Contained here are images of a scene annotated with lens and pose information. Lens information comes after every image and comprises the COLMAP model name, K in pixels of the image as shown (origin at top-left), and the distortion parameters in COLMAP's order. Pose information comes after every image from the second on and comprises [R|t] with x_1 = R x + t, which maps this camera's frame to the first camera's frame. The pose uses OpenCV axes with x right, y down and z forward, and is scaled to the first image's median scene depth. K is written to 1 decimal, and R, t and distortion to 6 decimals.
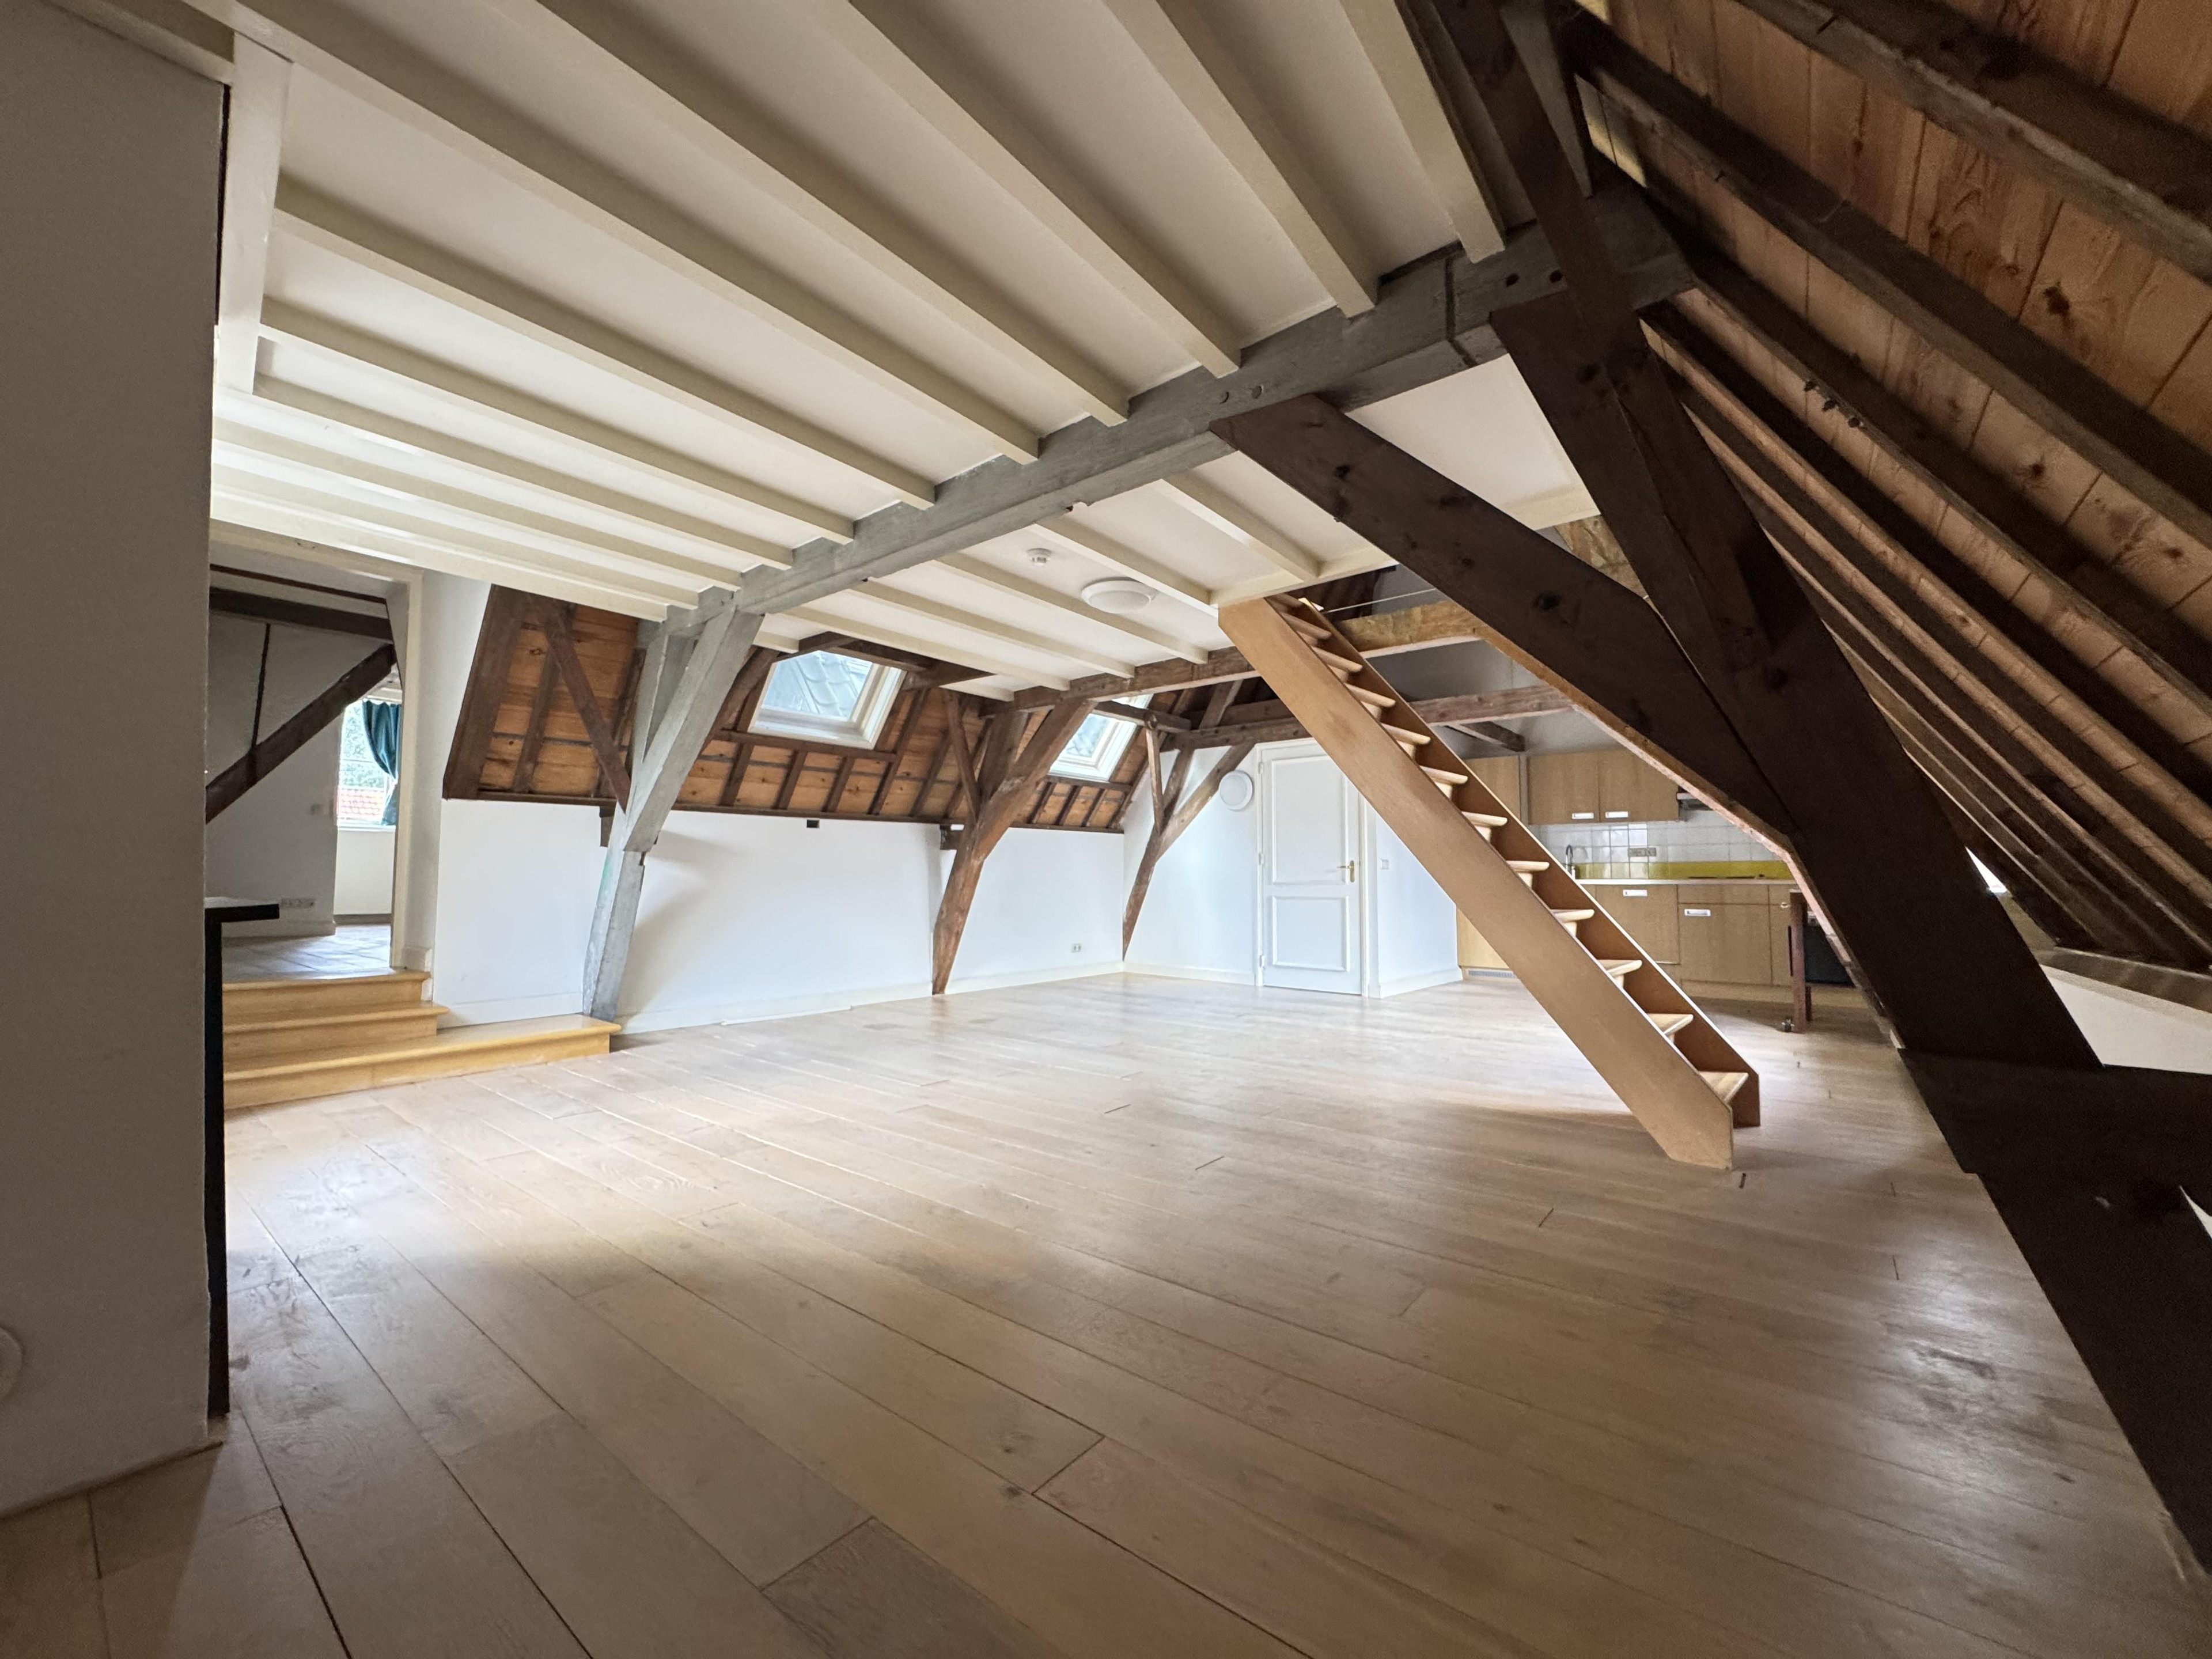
lens RADIAL K [[881.3, 0, 1106.7], [0, 881.3, 834.7], [0, 0, 1]] dist [-0.003841, -0.000020]
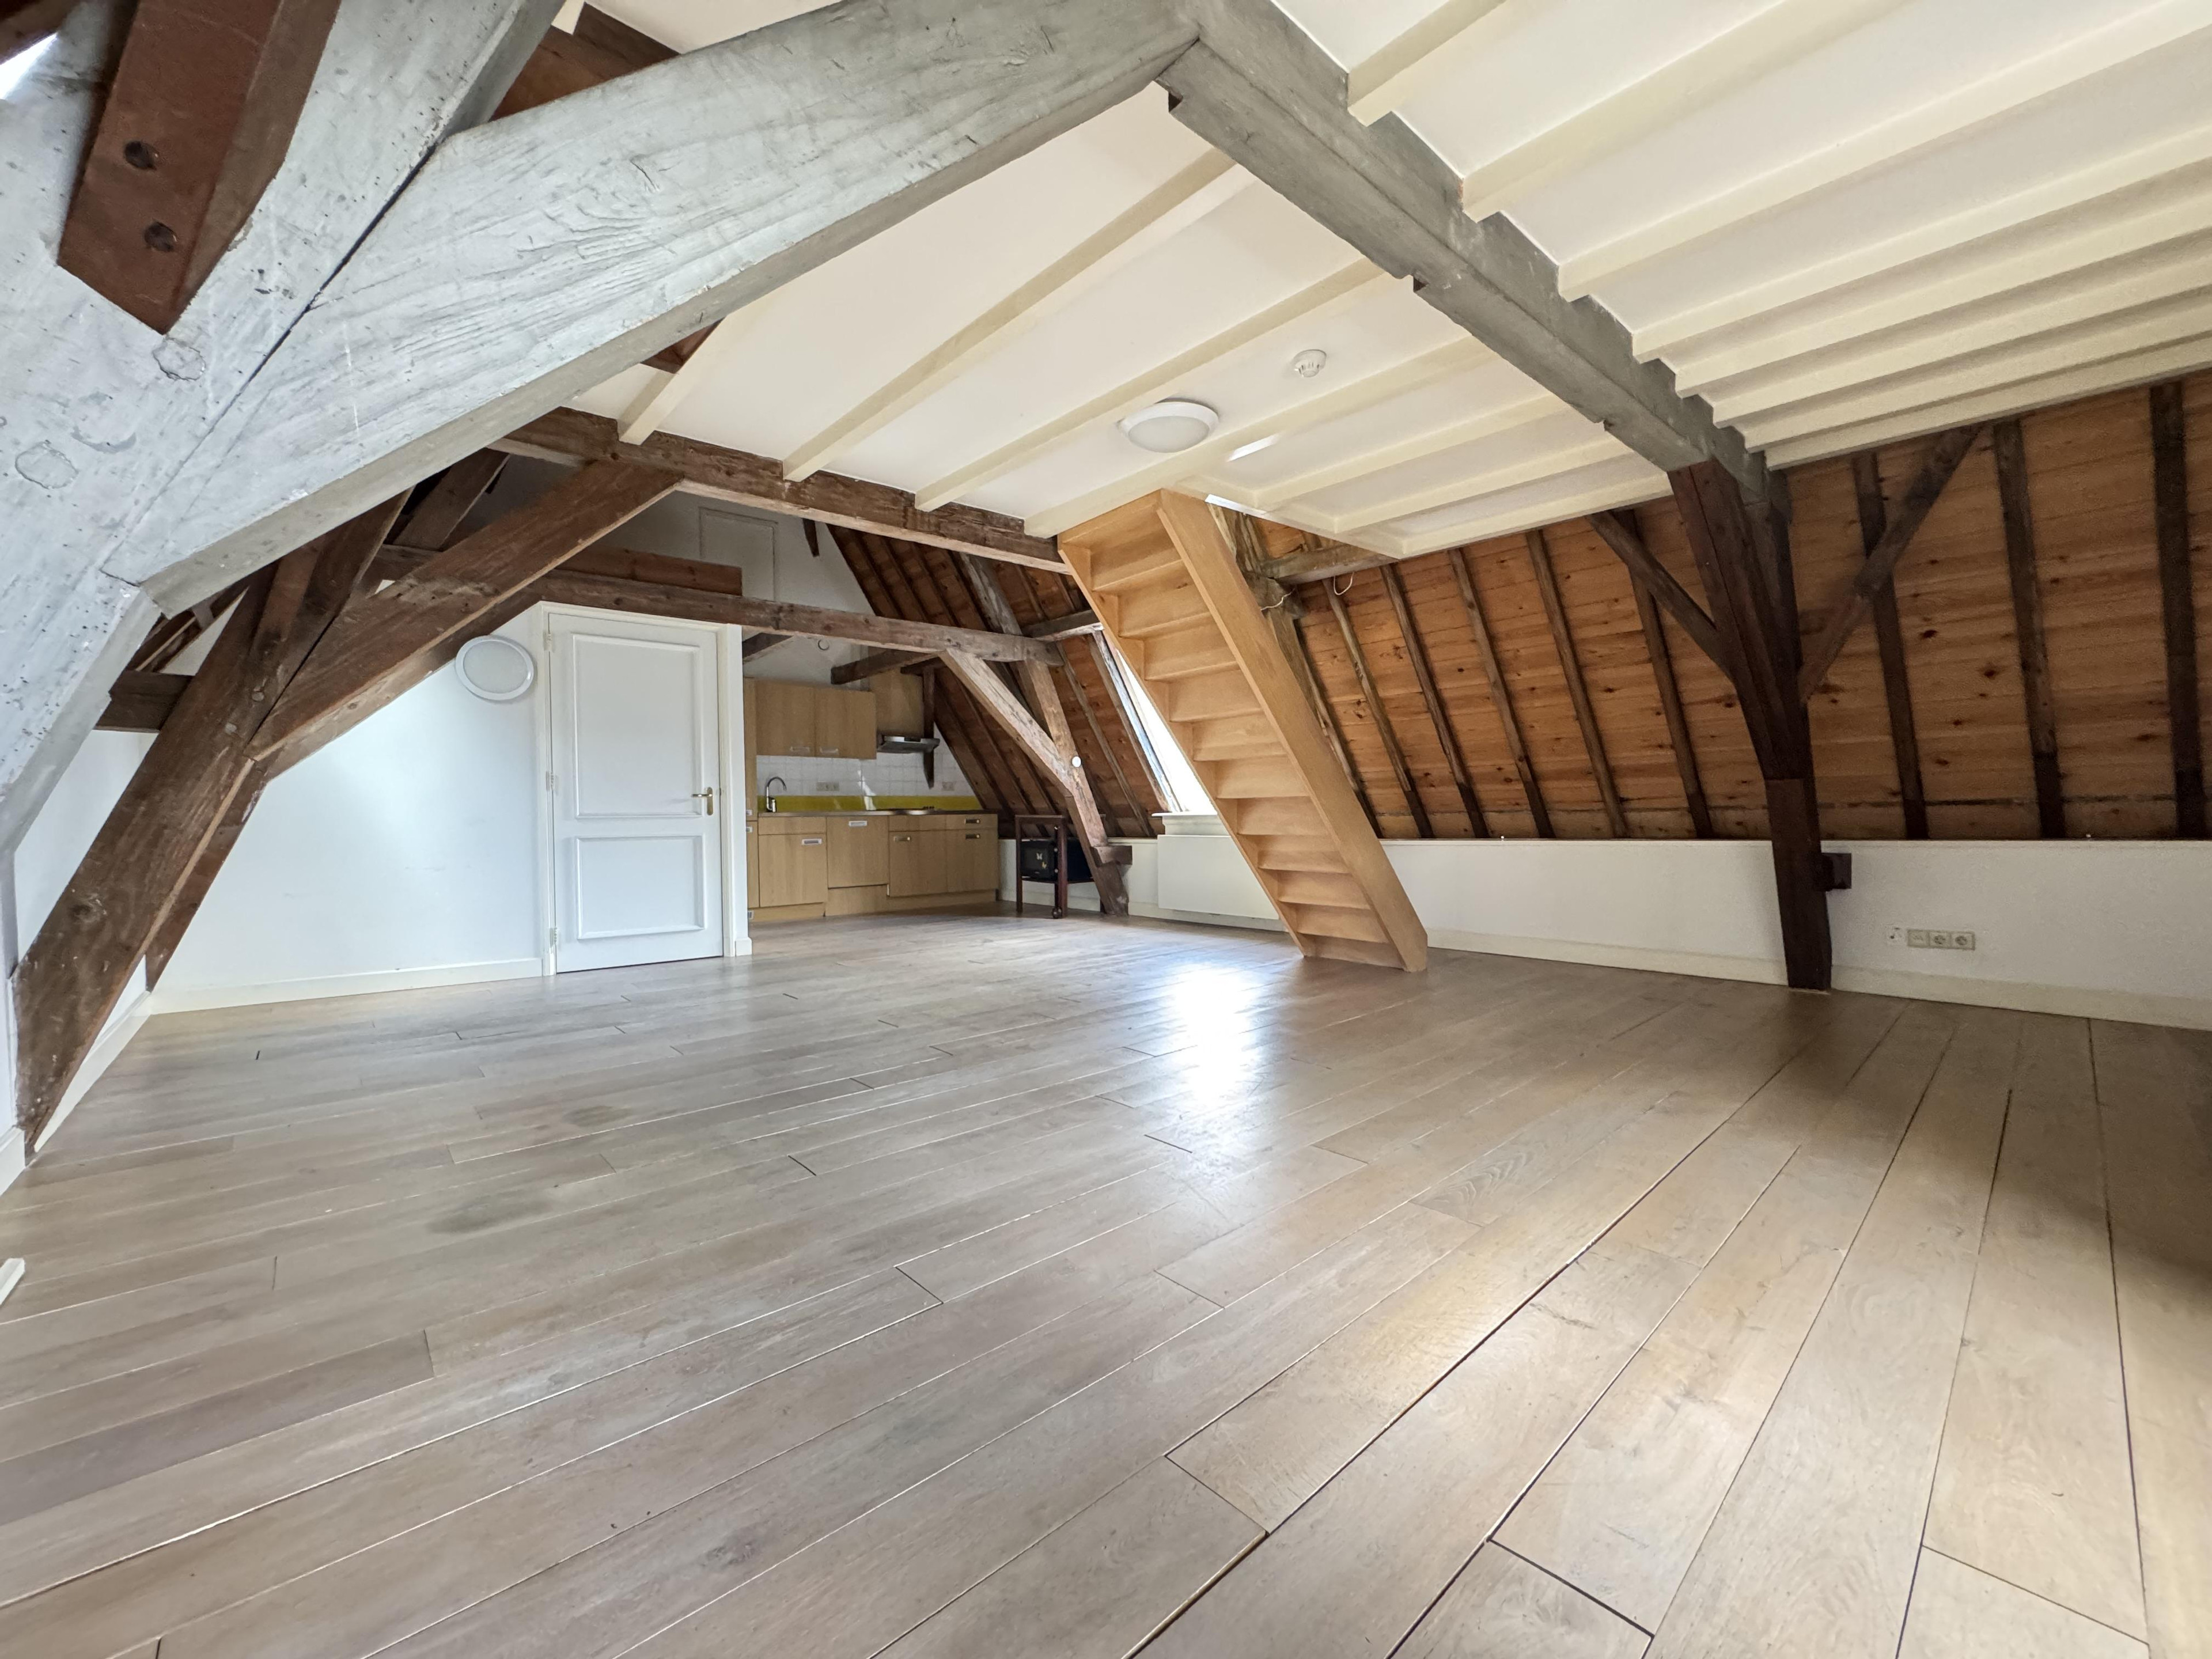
lens RADIAL K [[881.3, 0, 1102.2], [0, 881.3, 829.6], [0, 0, 1]] dist [-0.003841, -0.000020]
pose [[0.165158, -0.020465, 0.986055, -0.406107], [-0.039669, 0.998838, 0.027374, 0.030042], [-0.985469, -0.043637, 0.164155, 0.497225]]
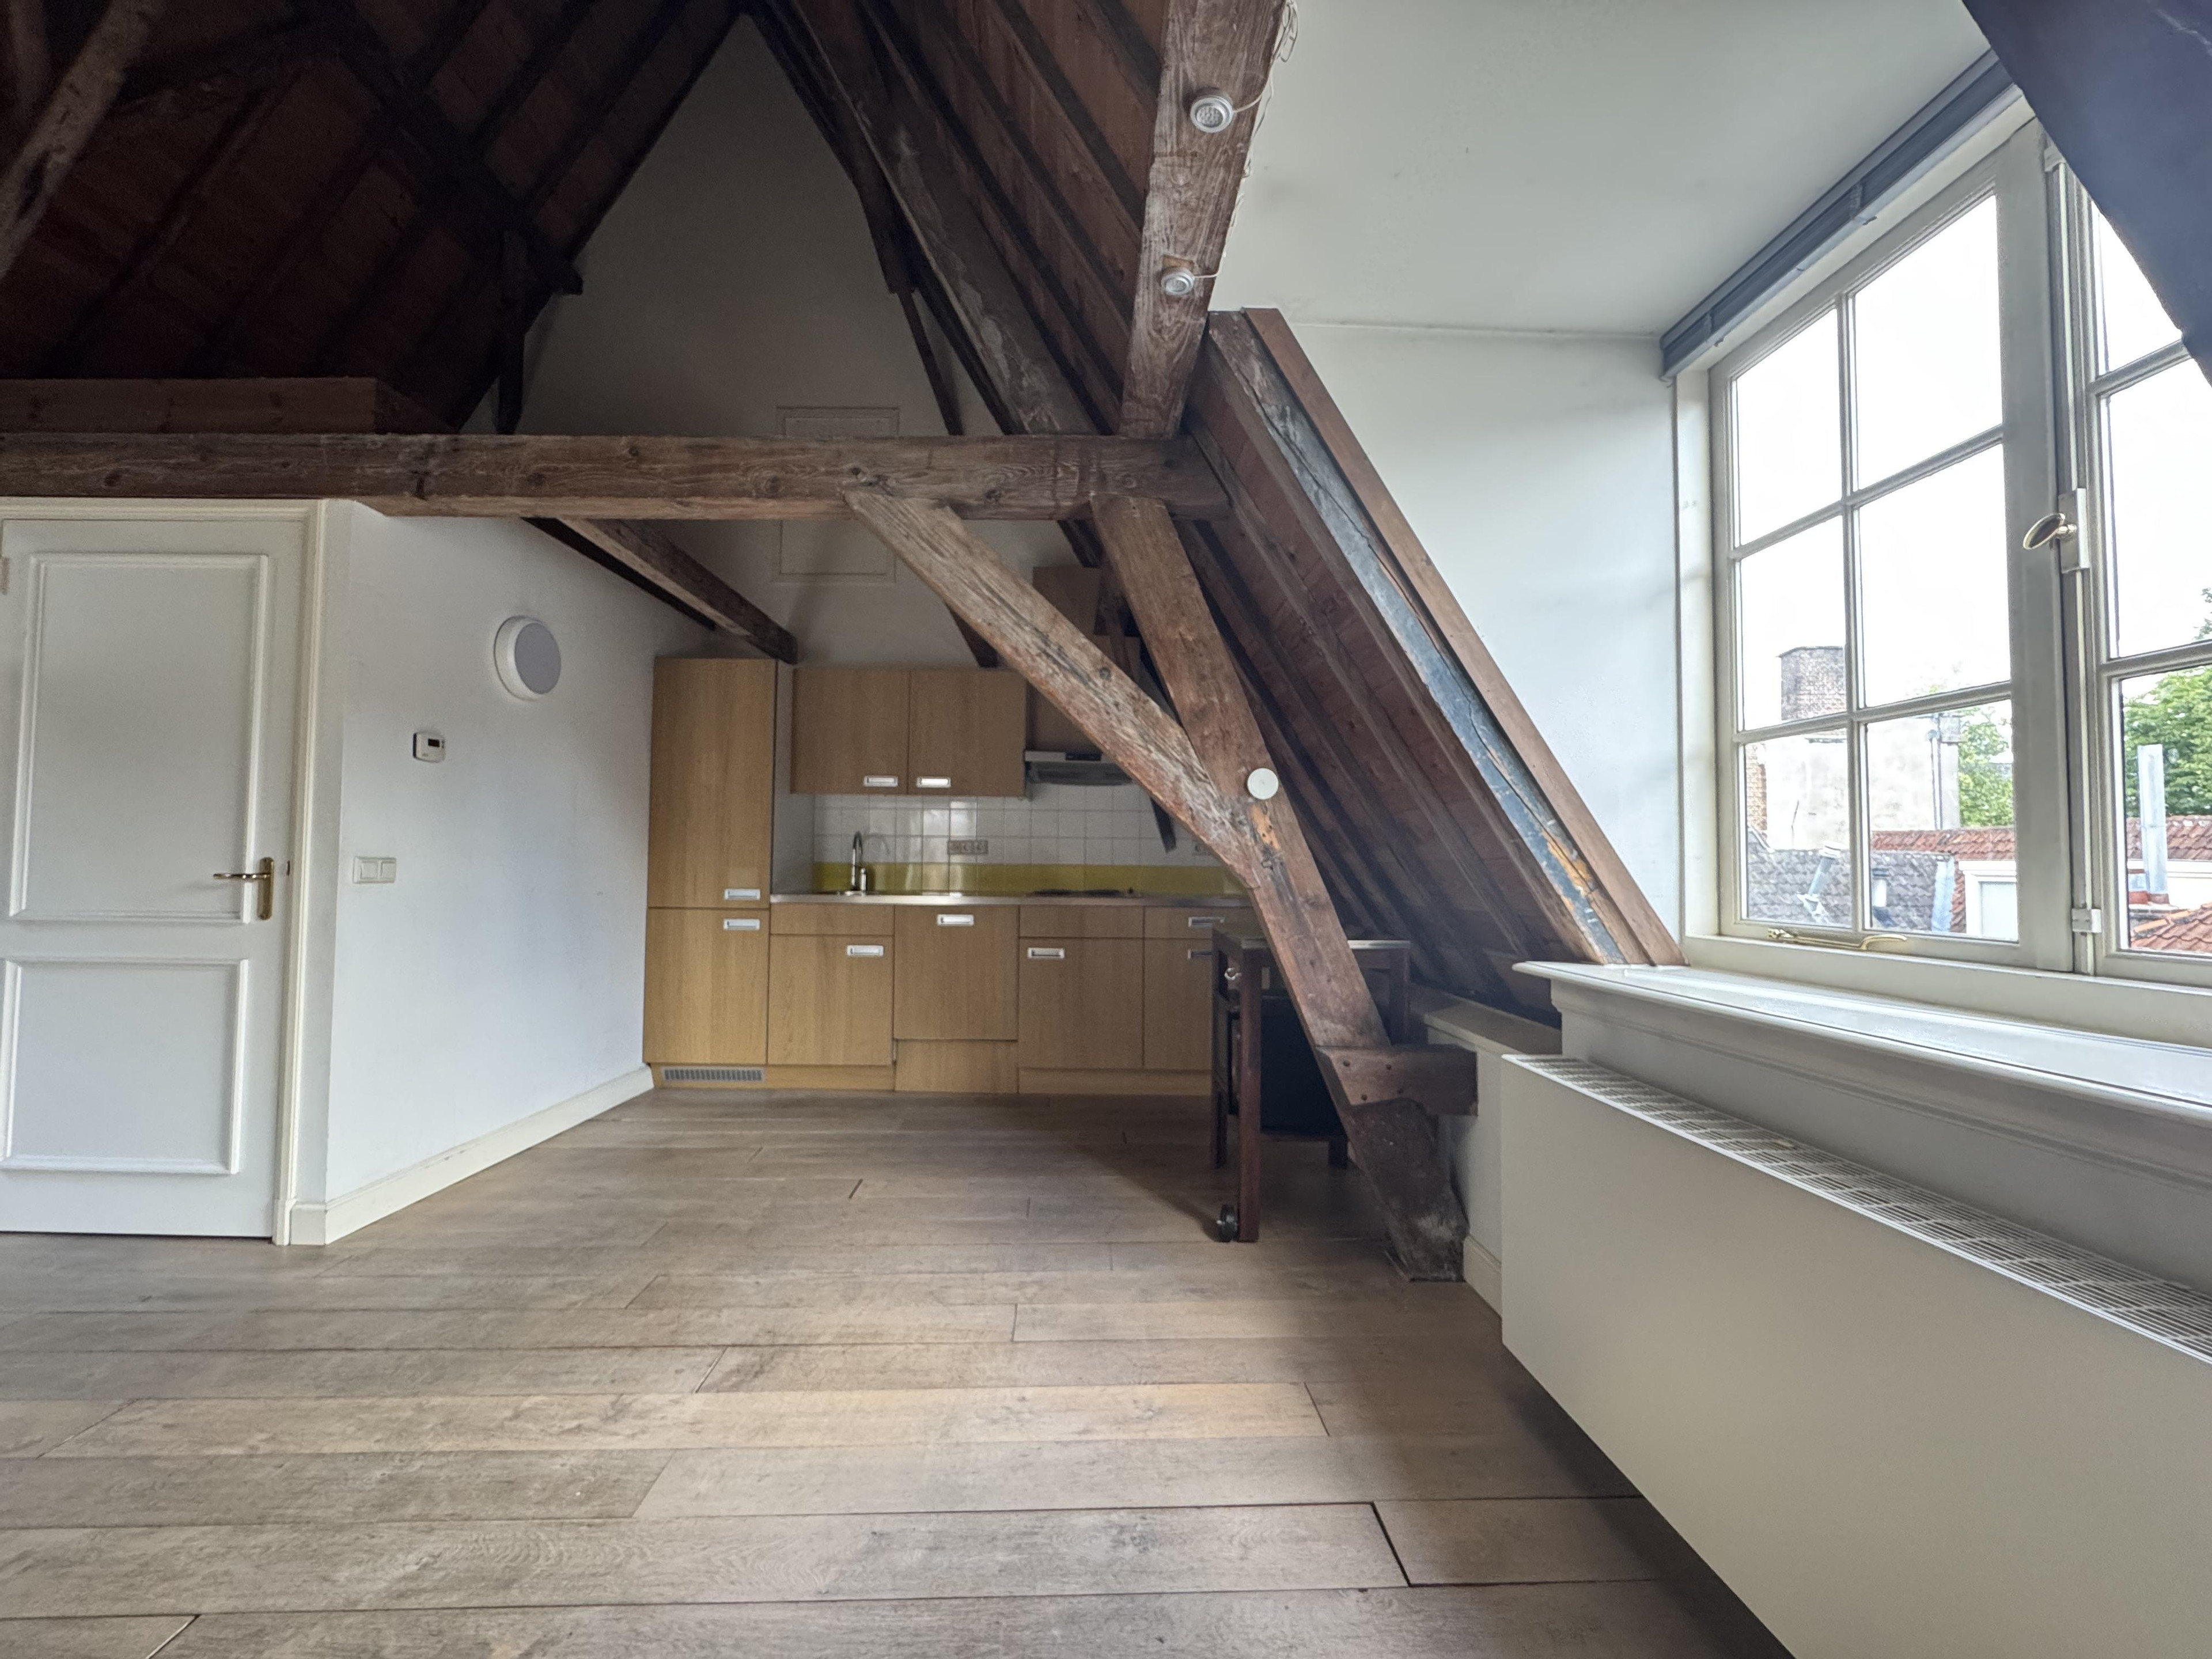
lens RADIAL K [[881.3, 0, 1104.1], [0, 881.3, 831.6], [0, 0, 1]] dist [-0.003841, -0.000020]
pose [[0.754664, 0.031203, 0.655370, 0.283263], [-0.045045, 0.998976, 0.004307, 0.002003], [-0.654564, -0.032771, 0.755296, 0.483794]]
